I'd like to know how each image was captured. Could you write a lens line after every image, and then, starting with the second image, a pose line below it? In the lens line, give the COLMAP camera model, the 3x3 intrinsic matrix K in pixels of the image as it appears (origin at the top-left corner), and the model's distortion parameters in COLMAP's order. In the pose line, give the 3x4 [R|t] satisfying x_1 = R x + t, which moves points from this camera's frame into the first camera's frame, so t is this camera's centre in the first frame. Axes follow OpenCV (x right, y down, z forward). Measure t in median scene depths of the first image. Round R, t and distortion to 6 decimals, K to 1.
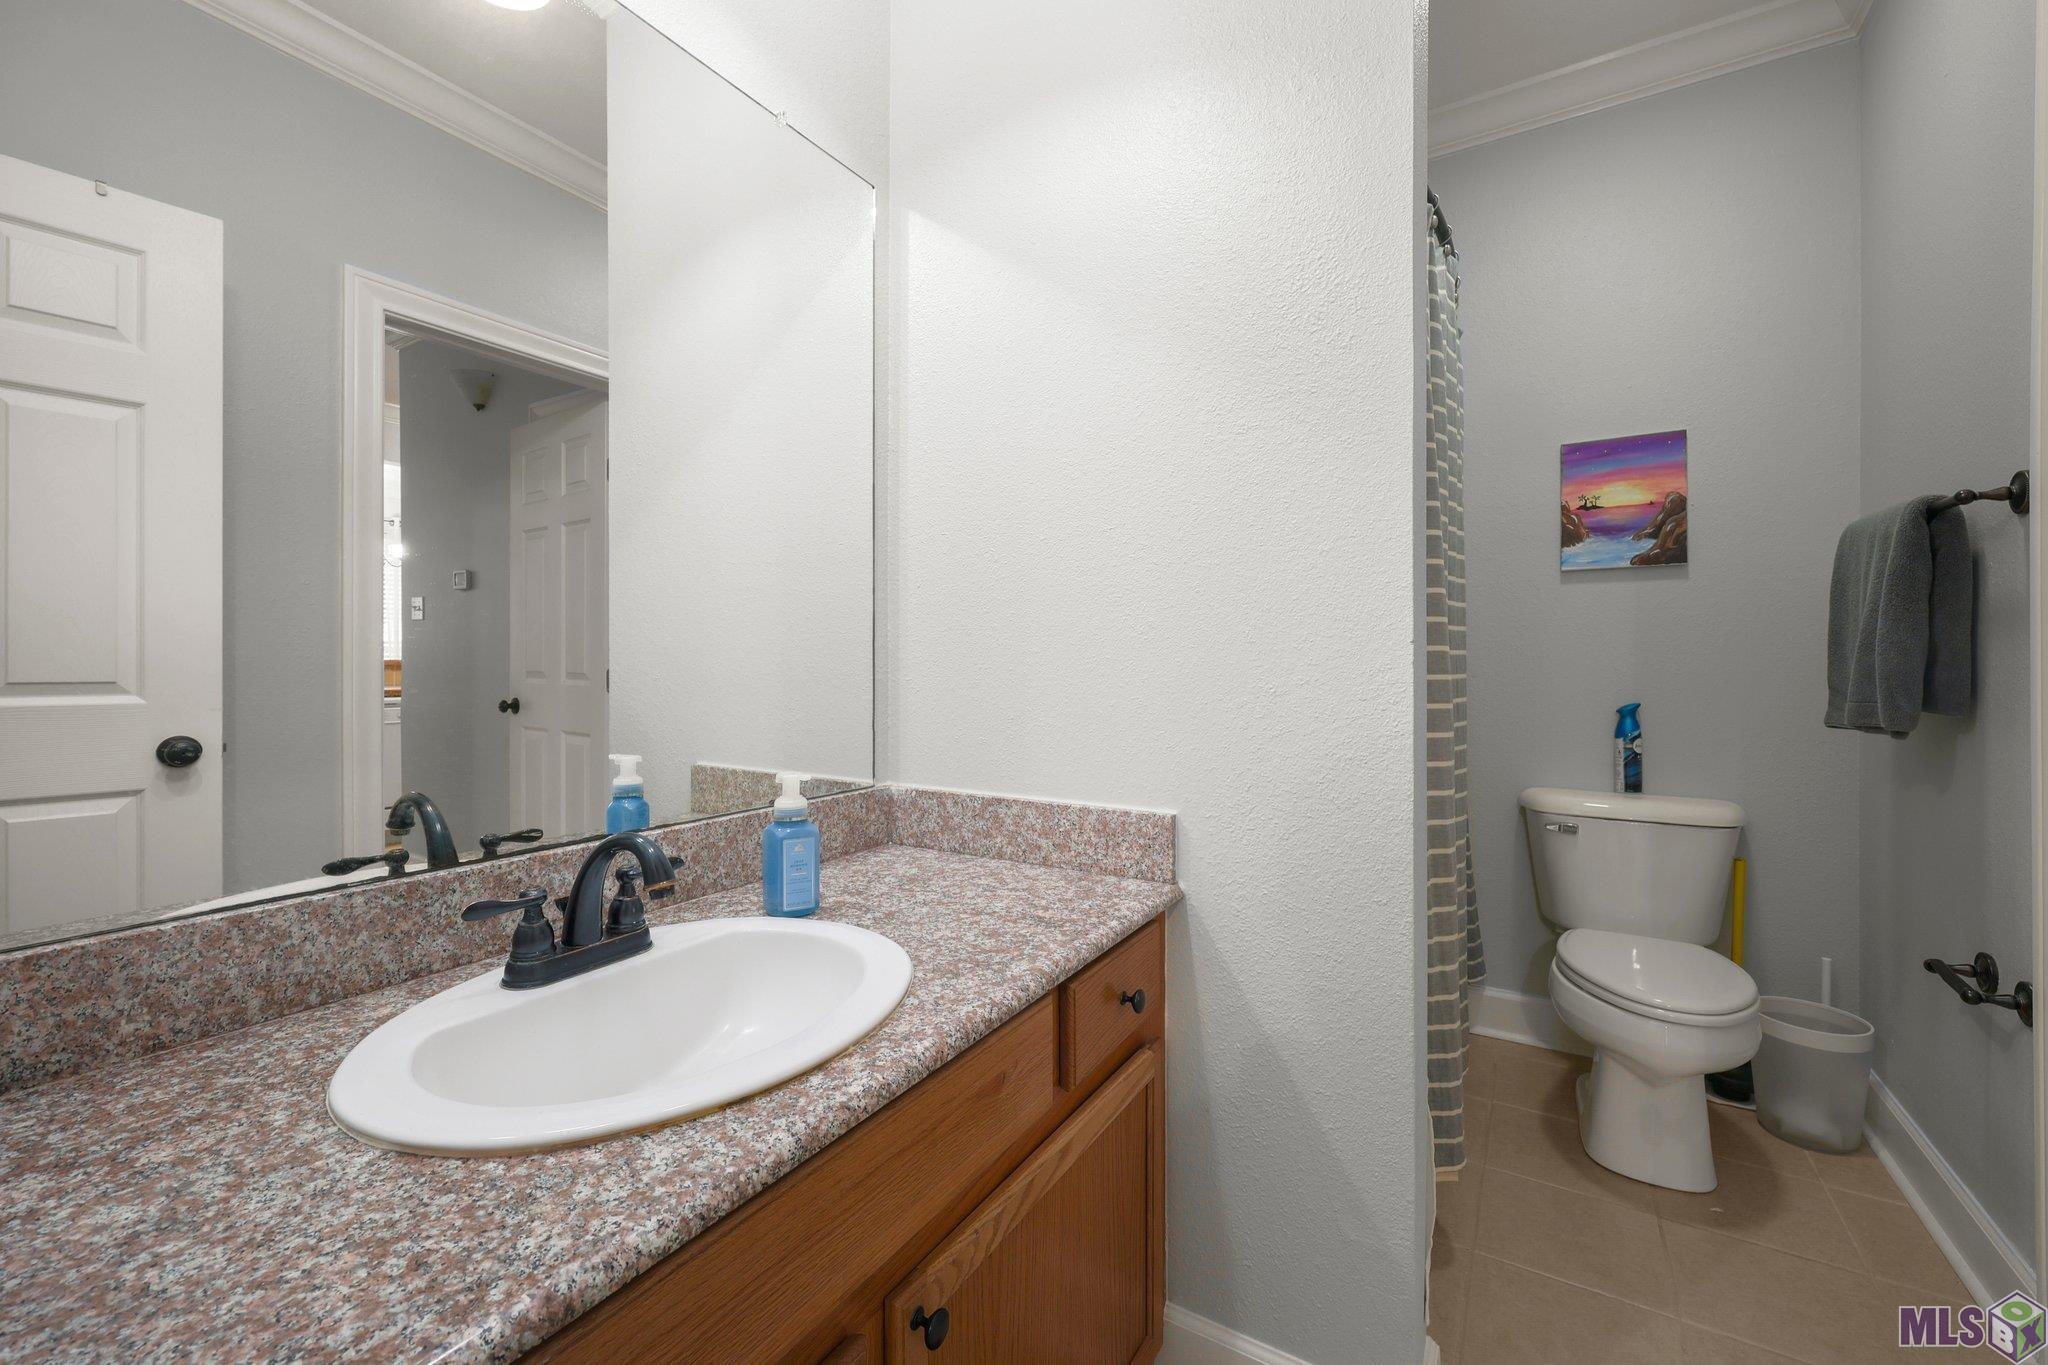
lens RADIAL K [[811.6, 0, 1048.9], [0, 811.6, 660.9], [0, 0, 1]] dist [-0.047901, -0.000031]
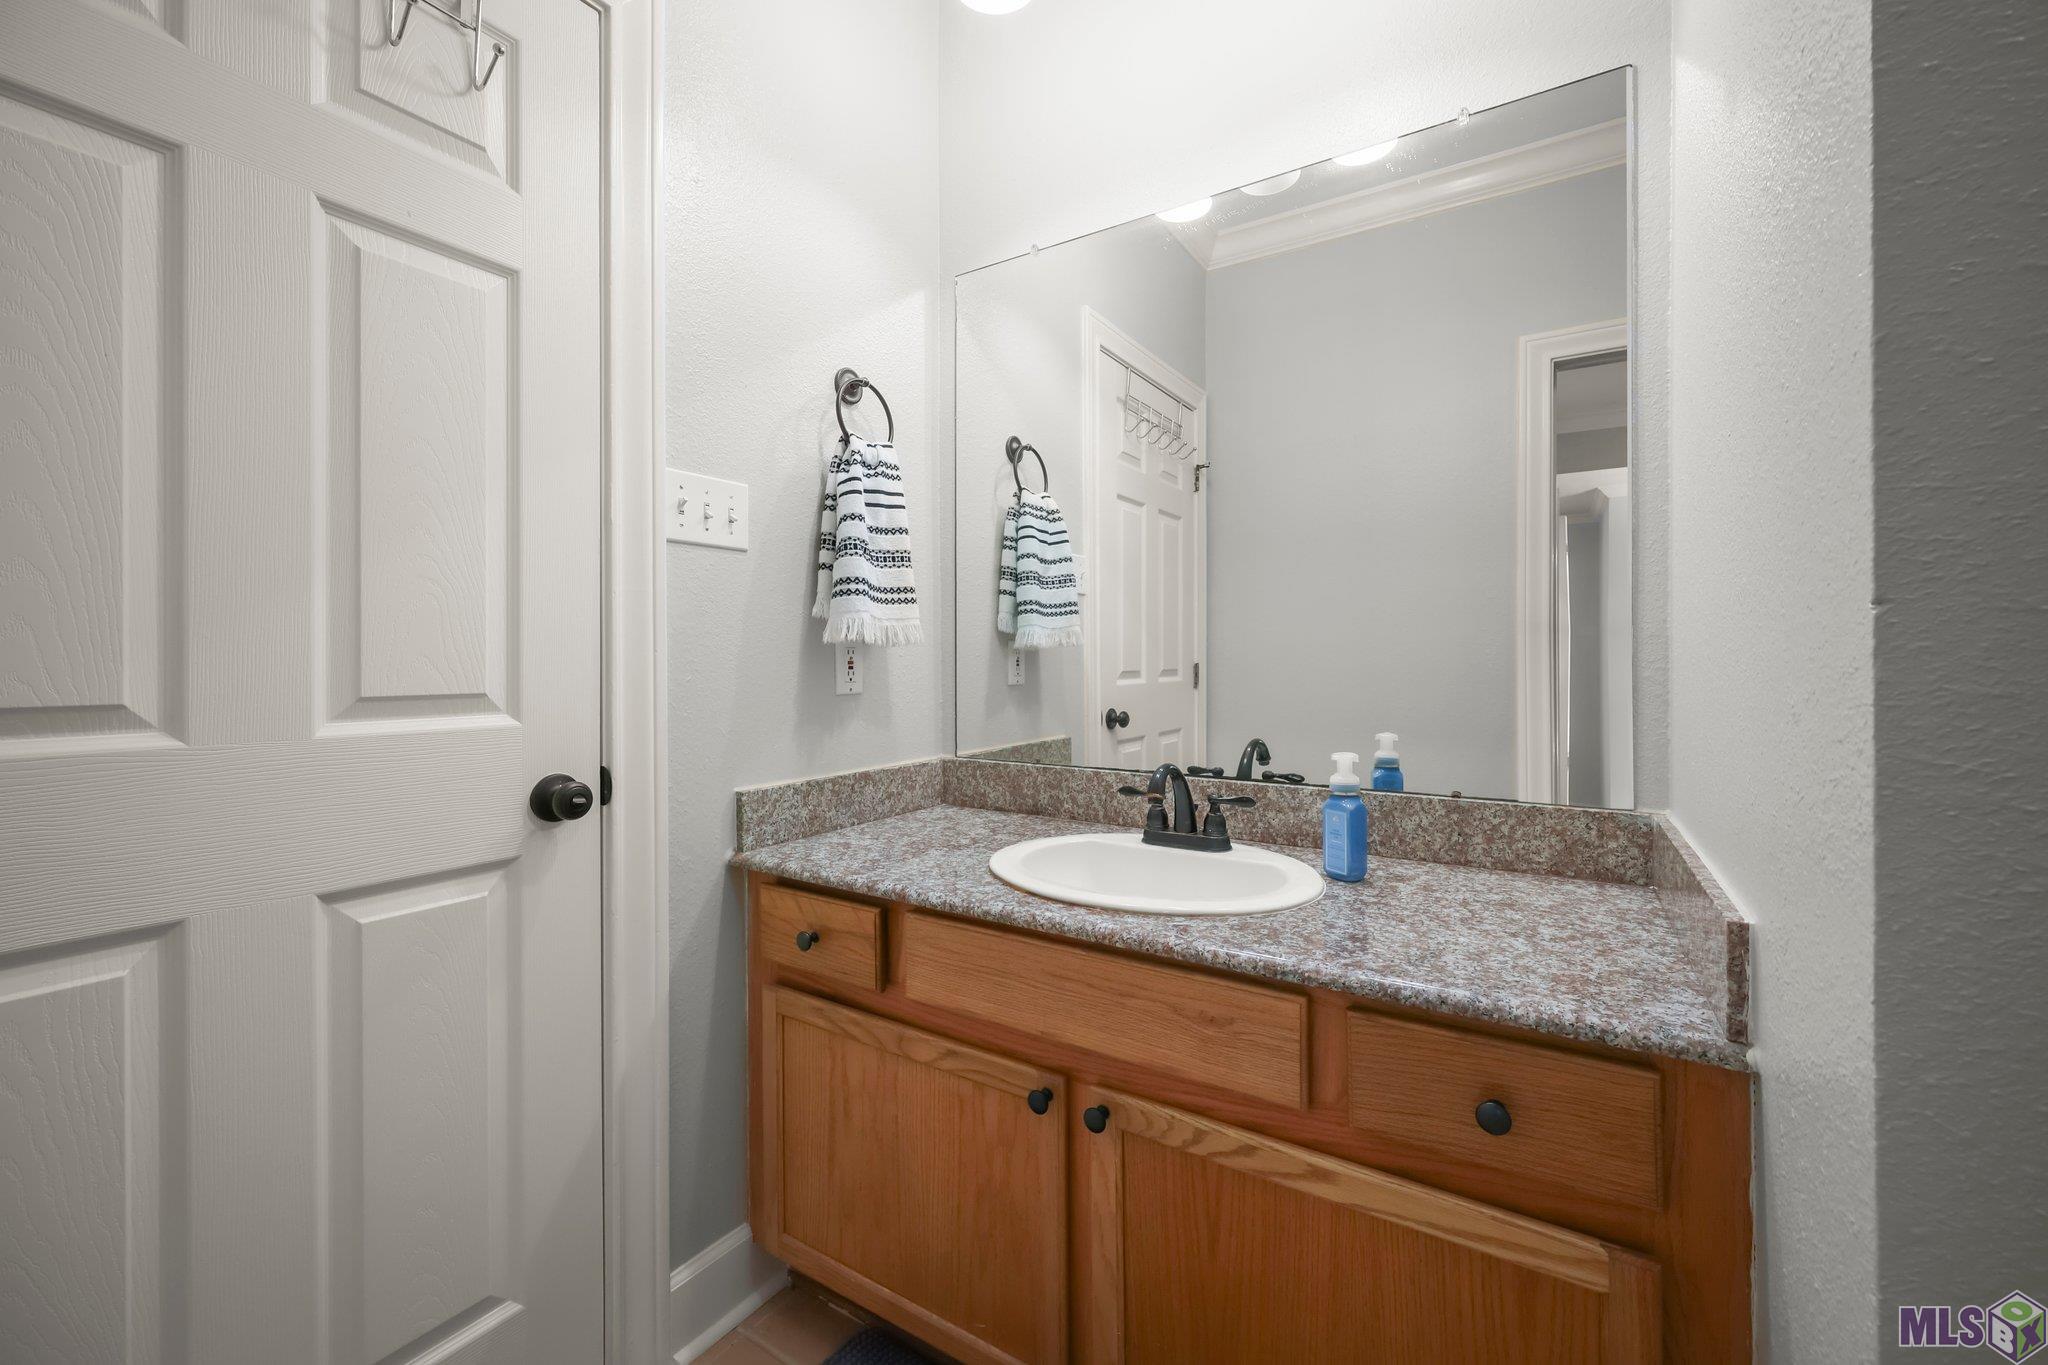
lens RADIAL K [[811.6, 0, 1048.9], [0, 811.6, 660.9], [0, 0, 1]] dist [-0.047901, -0.000031]
pose [[-0.015657, 0.003692, -0.999871, 0.858001], [-0.000150, 0.999993, 0.003695, 0.001619], [0.999877, 0.000207, -0.015656, 0.615981]]
